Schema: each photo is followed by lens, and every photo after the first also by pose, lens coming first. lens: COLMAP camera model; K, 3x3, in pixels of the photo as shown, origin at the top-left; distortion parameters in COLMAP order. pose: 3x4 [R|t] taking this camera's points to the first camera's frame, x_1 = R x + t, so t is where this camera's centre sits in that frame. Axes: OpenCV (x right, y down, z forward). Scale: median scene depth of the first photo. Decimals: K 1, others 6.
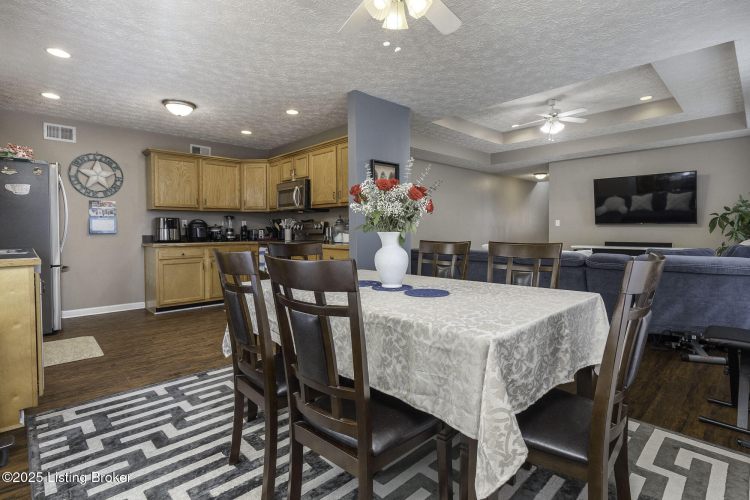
lens RADIAL K [[367.6, 0, 375.1], [0, 367.6, 231.2], [0, 0, 1]] dist [-0.000100, 0.000008]
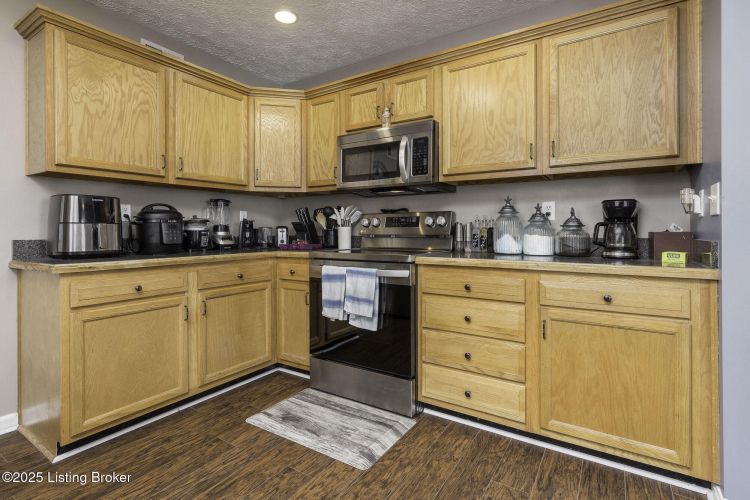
lens RADIAL K [[370.5, 0, 376.6], [0, 370.5, 227.1], [0, 0, 1]] dist [-0.003664, -0.000748]
pose [[0.968993, 0.003612, 0.247061, -0.326249], [-0.000017, 0.999894, -0.014548, 0.002739], [-0.247087, 0.014093, 0.968891, 0.483261]]
